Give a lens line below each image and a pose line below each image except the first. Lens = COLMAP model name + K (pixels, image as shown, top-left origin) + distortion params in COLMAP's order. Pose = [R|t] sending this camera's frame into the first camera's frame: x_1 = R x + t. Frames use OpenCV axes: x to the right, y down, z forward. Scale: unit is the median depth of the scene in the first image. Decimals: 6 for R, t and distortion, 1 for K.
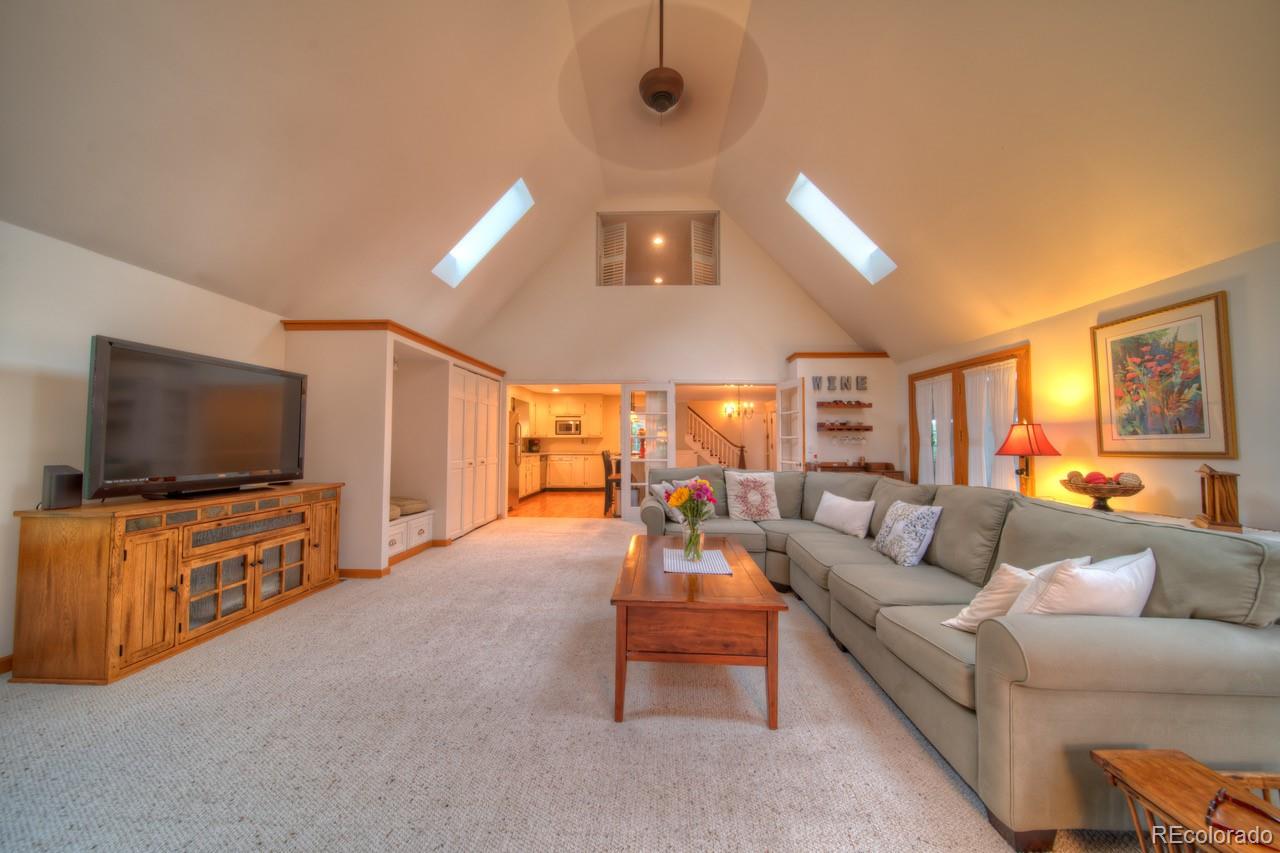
lens RADIAL K [[448.7, 0, 636.5], [0, 448.7, 426.8], [0, 0, 1]] dist [0.000165, -0.000670]
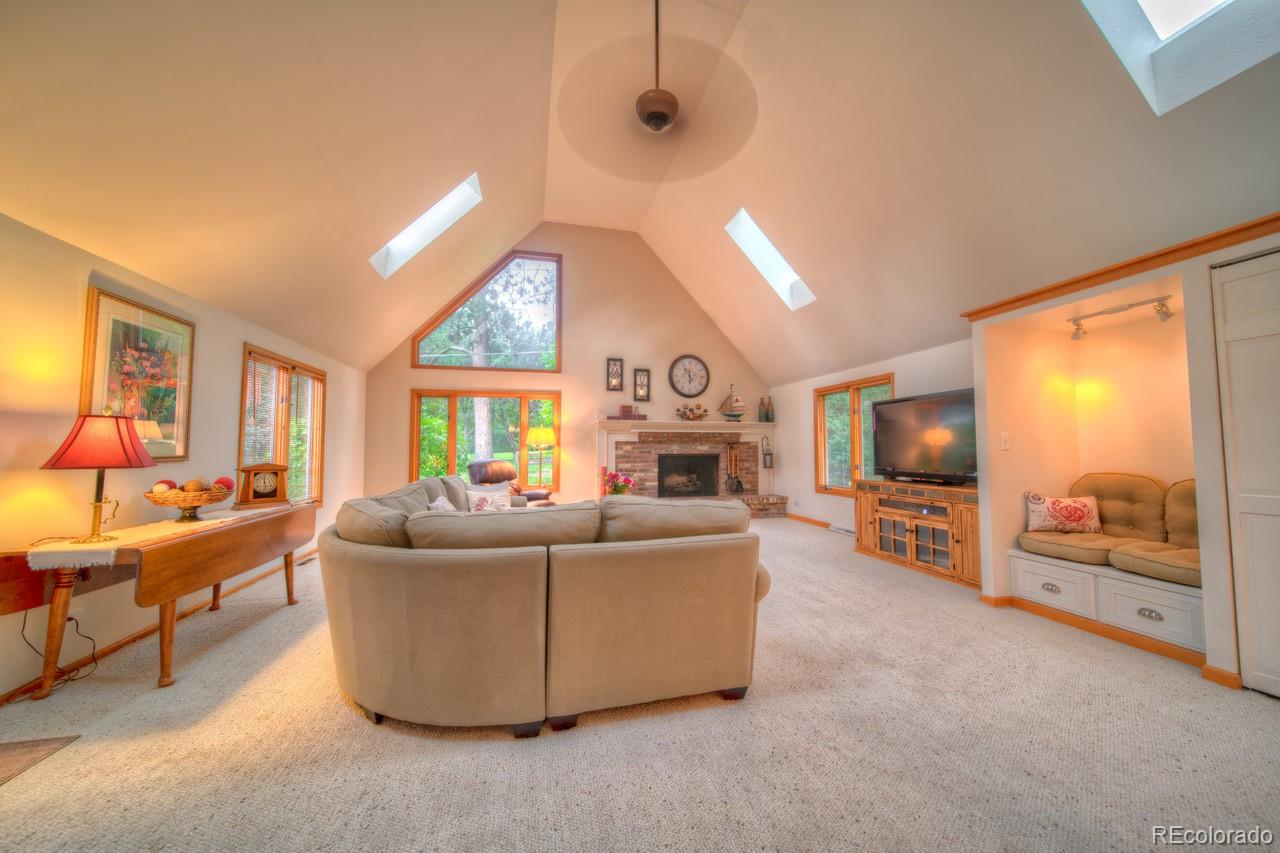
lens RADIAL K [[448.7, 0, 644.8], [0, 448.7, 425.5], [0, 0, 1]] dist [0.000165, -0.000670]
pose [[-0.960083, -0.017206, -0.279187, 0.397820], [0.008341, 0.995902, -0.090058, 0.080462], [0.279592, -0.088792, -0.956004, 2.121377]]
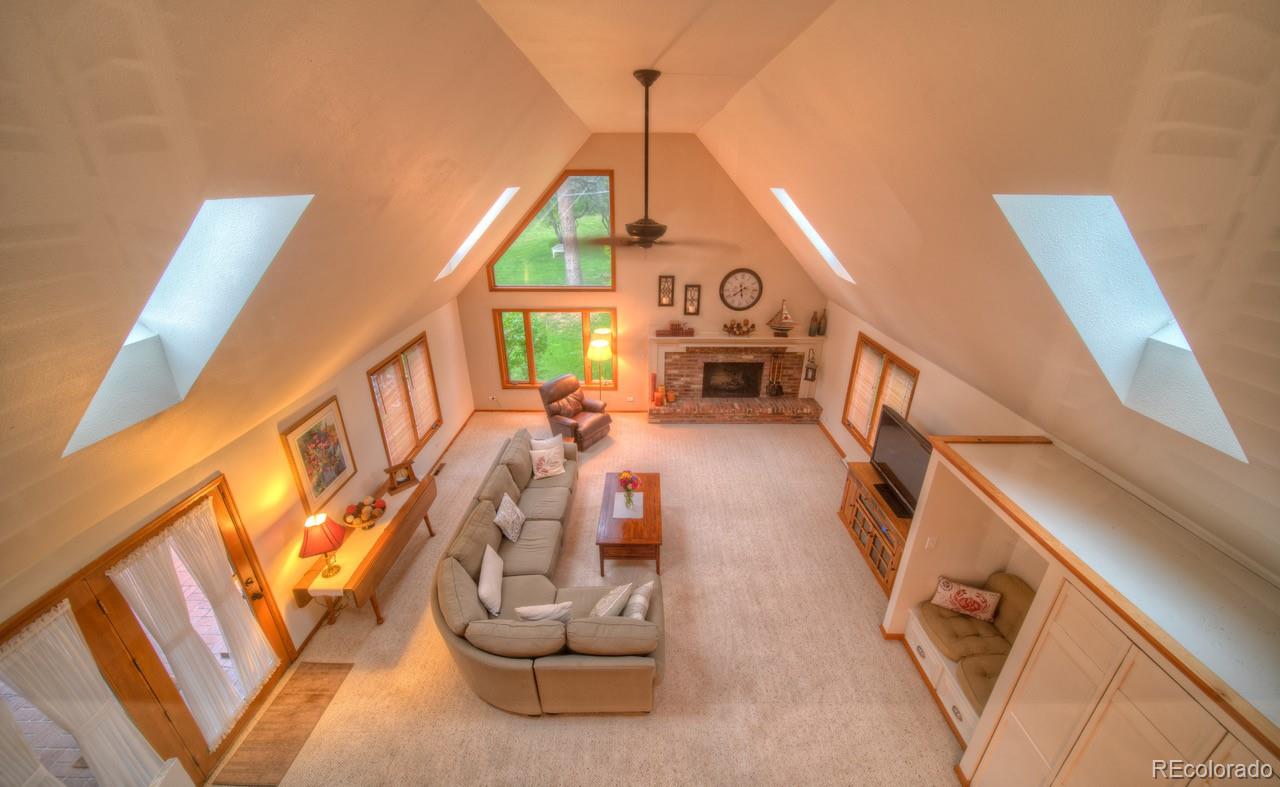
lens RADIAL K [[449.3, 0, 644.6], [0, 449.3, 361.9], [0, 0, 1]] dist [-0.000755, 0.000002]
pose [[-0.999002, 0.007607, -0.044017, 0.119080], [-0.007701, 0.941312, 0.337450, -0.896982], [0.044001, 0.337452, -0.940314, 2.316120]]
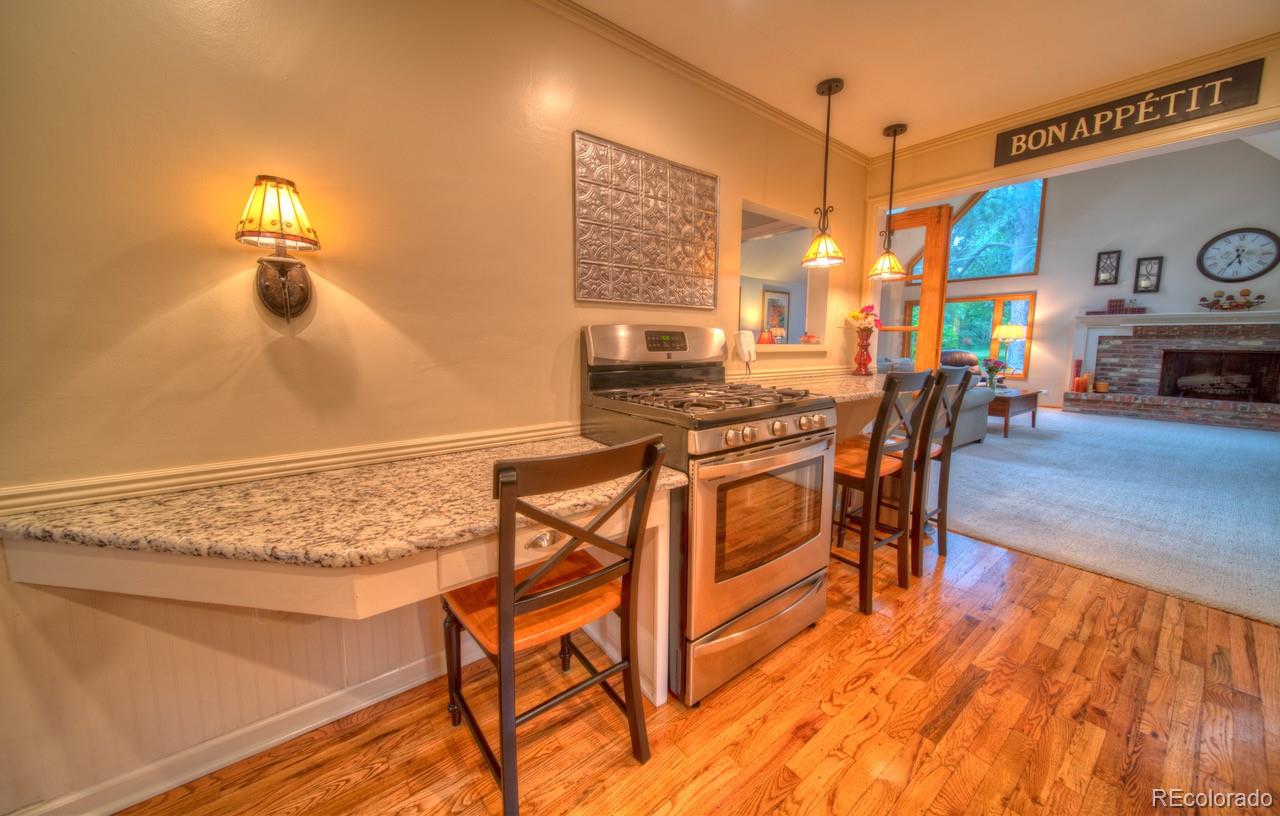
lens RADIAL K [[453.3, 0, 635.5], [0, 453.3, 389.2], [0, 0, 1]] dist [-0.001779, -0.000101]
pose [[-0.642631, -0.089813, 0.760893, -0.397282], [-0.036675, 0.995573, 0.086539, 0.116454], [-0.765297, 0.027707, -0.643081, 3.302939]]
